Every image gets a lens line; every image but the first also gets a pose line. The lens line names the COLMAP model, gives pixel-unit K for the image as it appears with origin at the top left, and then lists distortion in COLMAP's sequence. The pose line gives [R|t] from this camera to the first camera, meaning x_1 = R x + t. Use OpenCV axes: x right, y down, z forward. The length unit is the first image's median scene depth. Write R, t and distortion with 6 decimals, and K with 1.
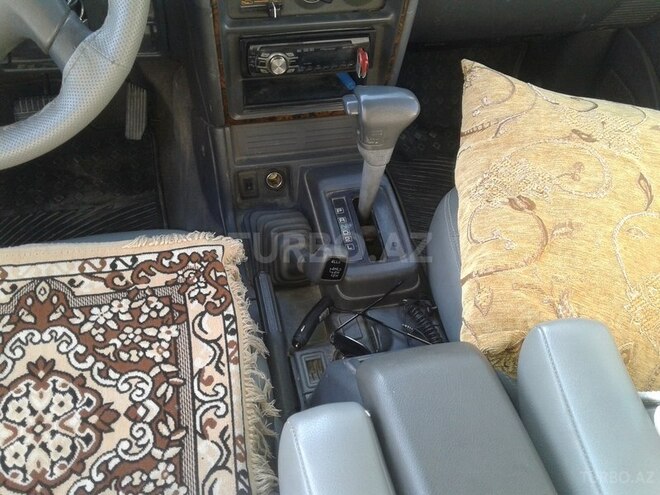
lens RADIAL K [[616.6, 0, 330.0], [0, 616.6, 247.5], [0, 0, 1]] dist [0.111870, -0.244236]
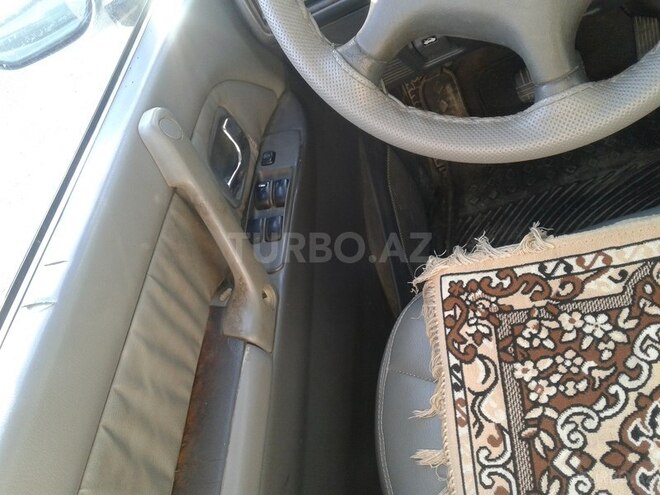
lens RADIAL K [[616.6, 0, 330.0], [0, 616.6, 247.5], [0, 0, 1]] dist [0.111870, -0.244236]
pose [[0.774174, -0.118499, -0.621782, -0.276155], [0.147357, 0.989071, -0.005024, -0.022849], [0.615581, -0.087734, 0.783174, 0.108863]]
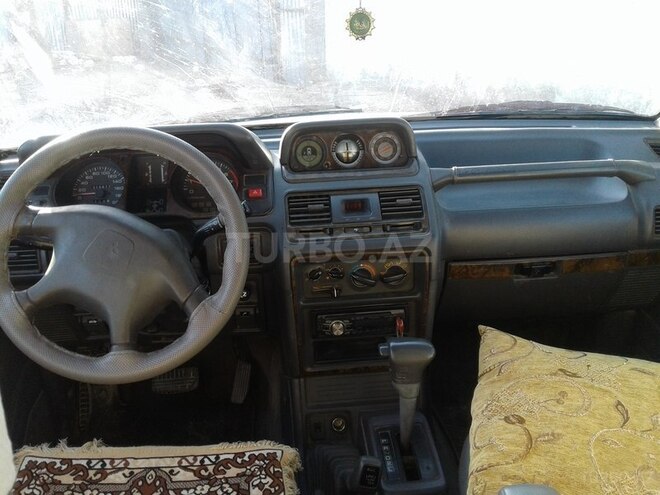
lens RADIAL K [[616.6, 0, 330.0], [0, 616.6, 247.5], [0, 0, 1]] dist [0.111870, -0.244236]
pose [[0.983171, -0.044957, -0.177072, 0.185715], [-0.046954, 0.874508, -0.482734, 0.262494], [0.176553, 0.482924, 0.857679, -0.336983]]
